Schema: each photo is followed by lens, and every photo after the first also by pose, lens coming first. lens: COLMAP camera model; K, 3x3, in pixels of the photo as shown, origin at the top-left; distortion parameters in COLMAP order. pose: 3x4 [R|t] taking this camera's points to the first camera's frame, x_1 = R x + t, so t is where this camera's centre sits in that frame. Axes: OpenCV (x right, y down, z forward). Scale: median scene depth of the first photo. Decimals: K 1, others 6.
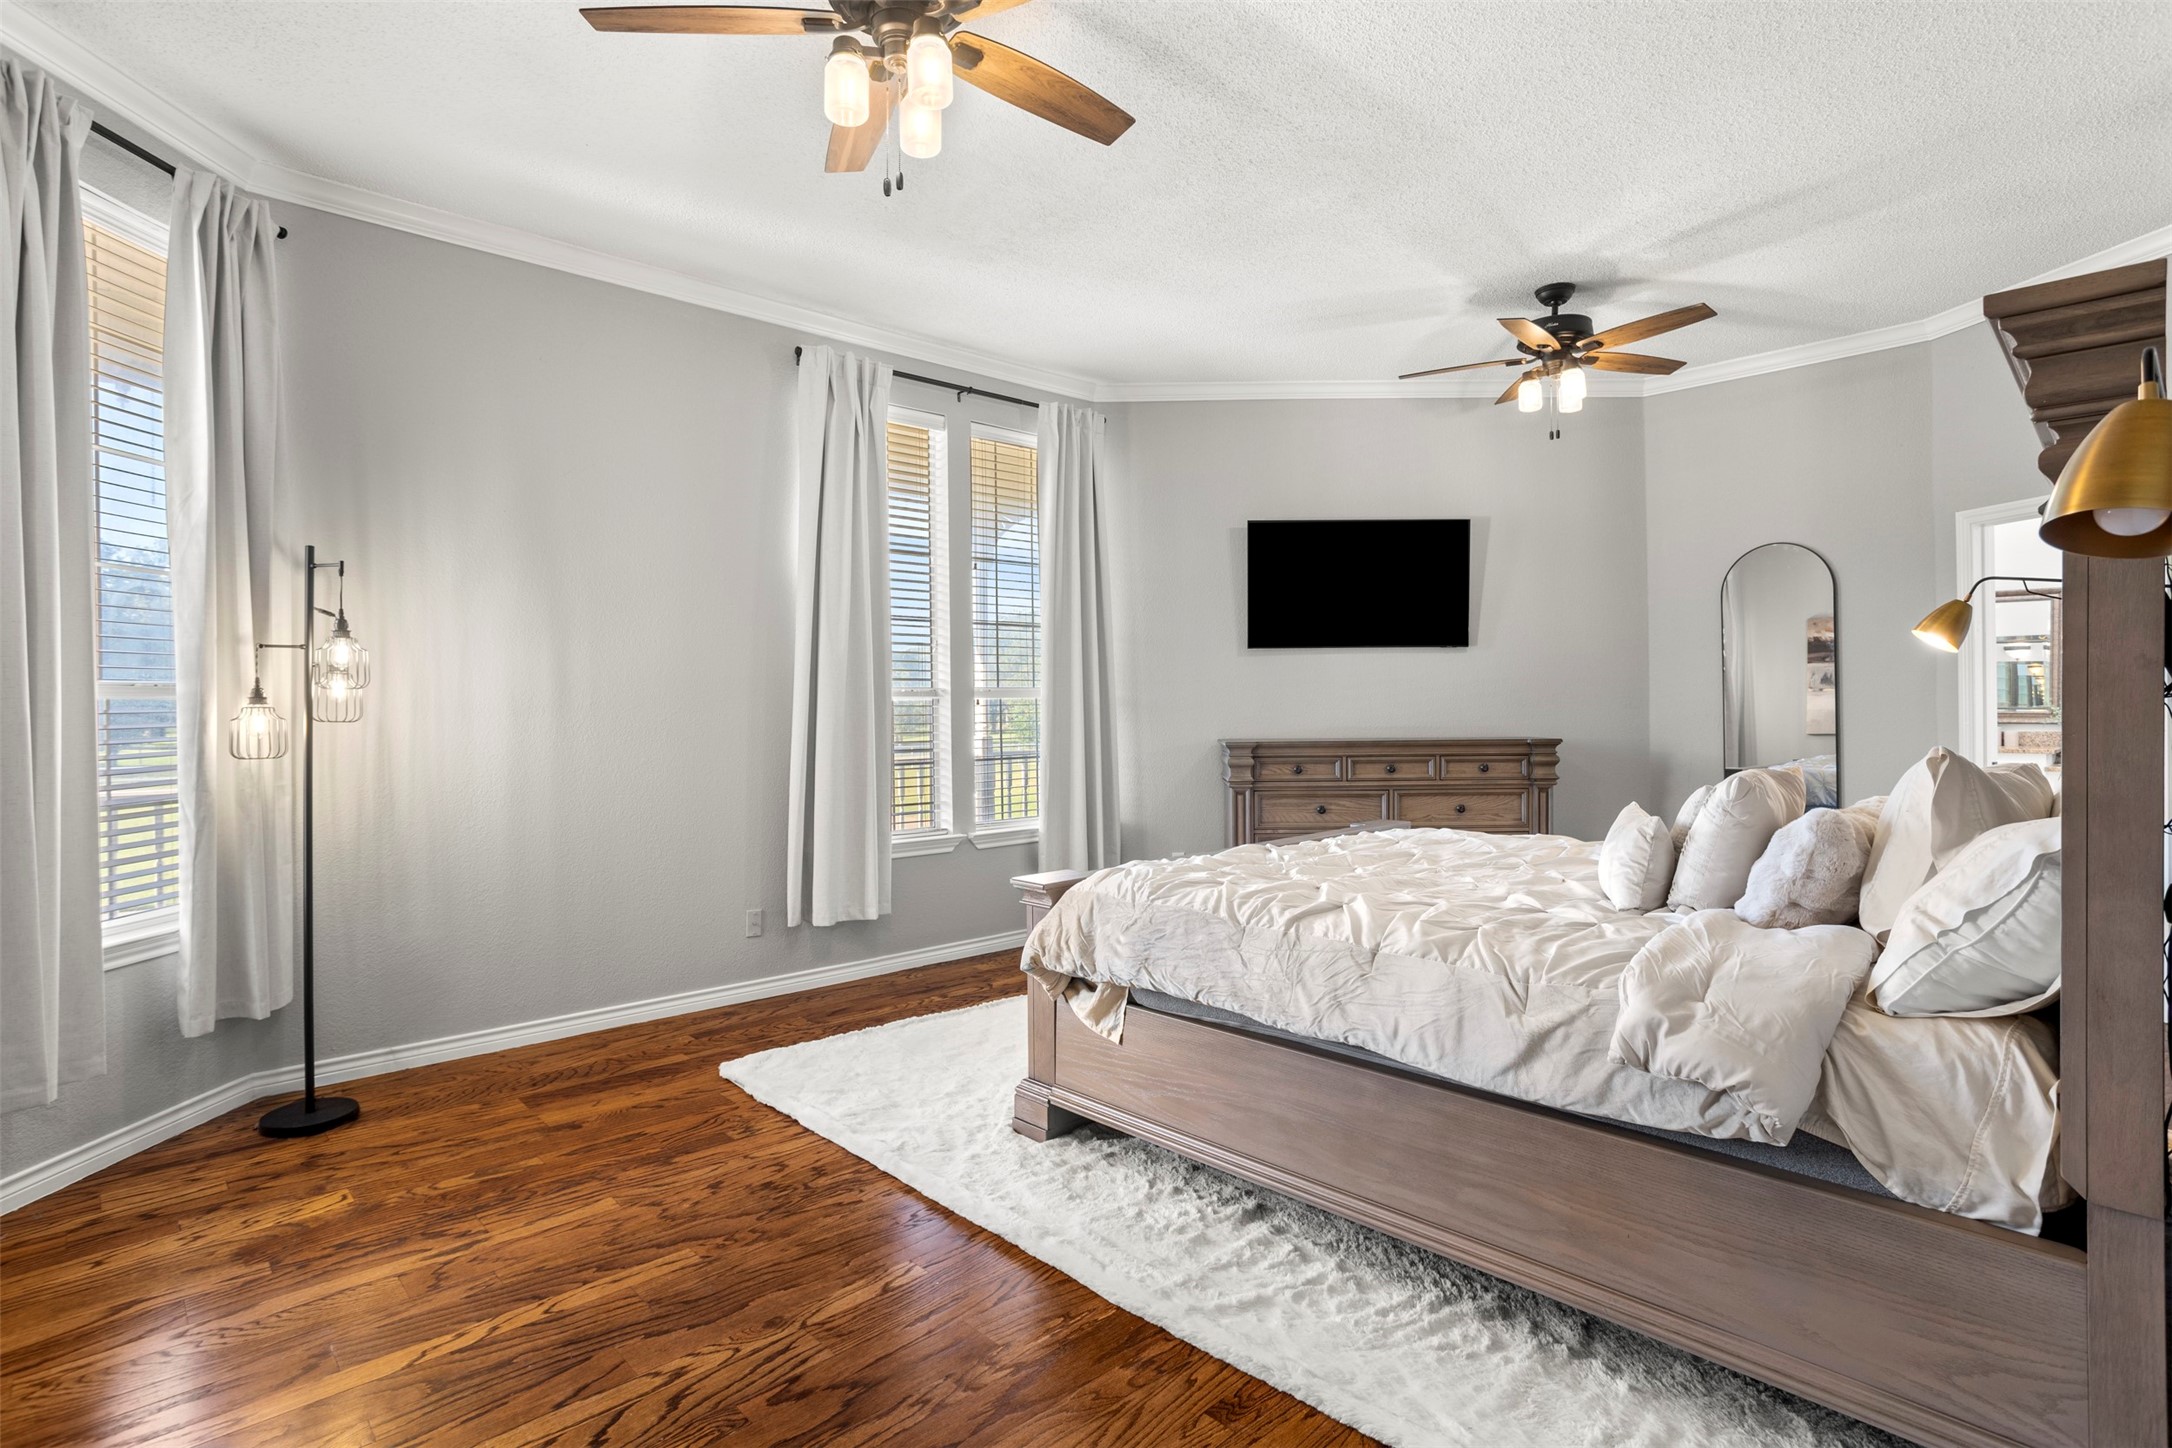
lens RADIAL K [[1082.8, 0, 1088.7], [0, 1082.8, 713.1], [0, 0, 1]] dist [-0.043298, 0.022770]
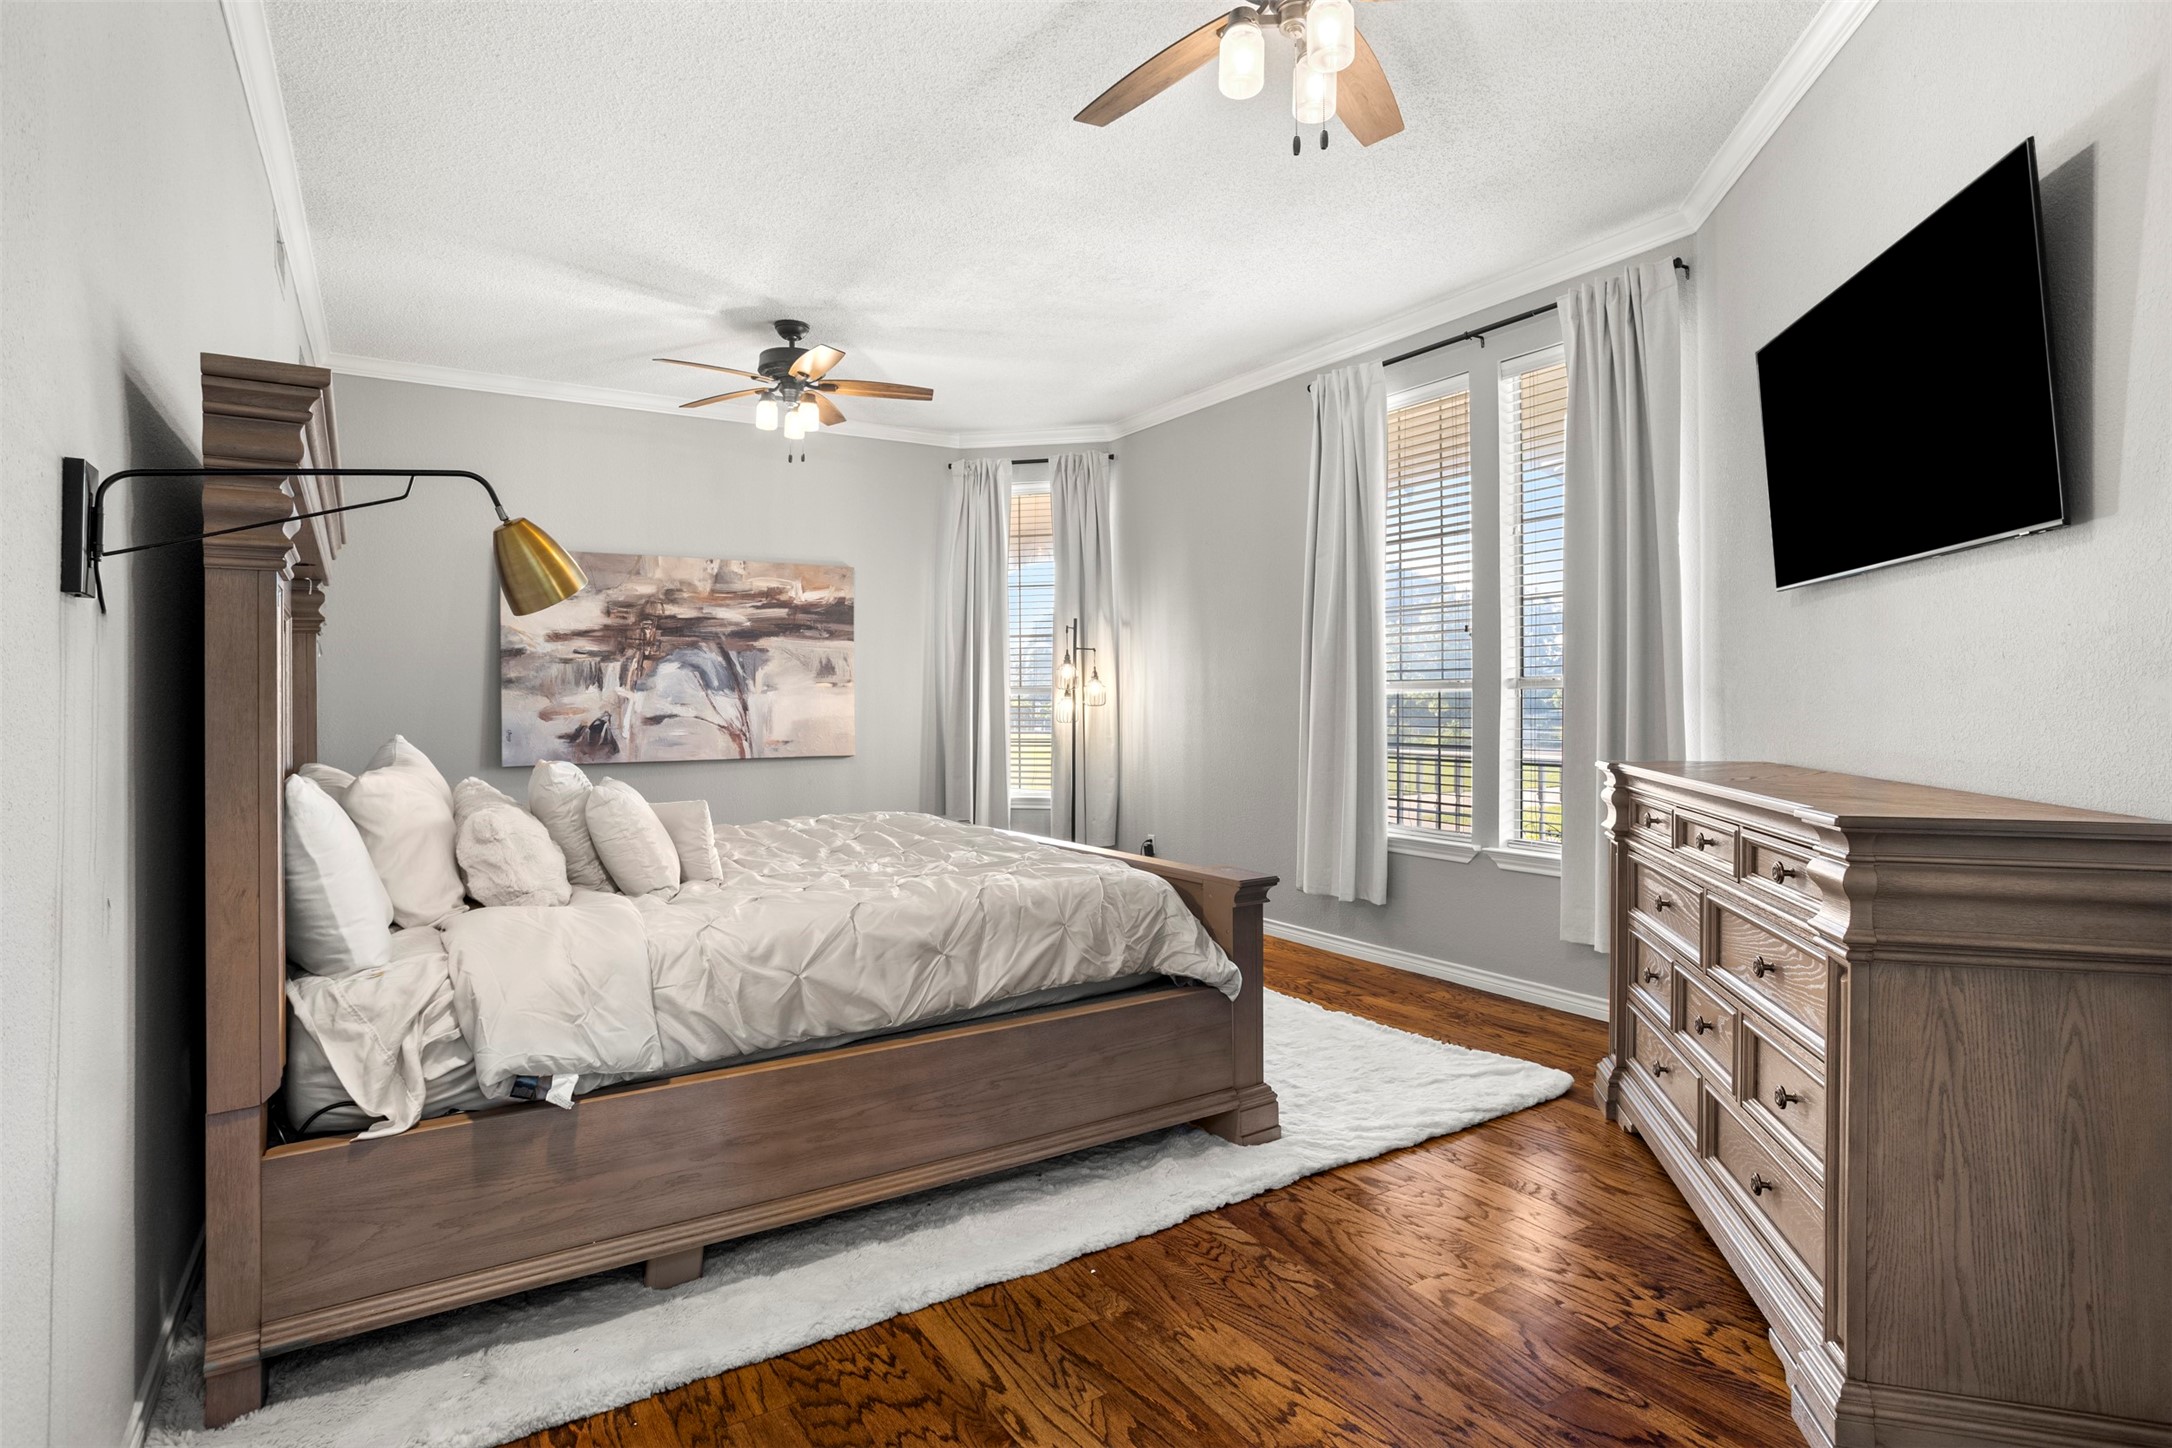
lens RADIAL K [[1082.8, 0, 1088.3], [0, 1082.8, 711.6], [0, 0, 1]] dist [-0.043298, 0.022770]
pose [[-0.158461, 0.011959, -0.987293, 0.847281], [-0.005063, 0.999904, 0.012924, -0.005780], [0.987352, 0.007046, -0.158385, 0.889142]]
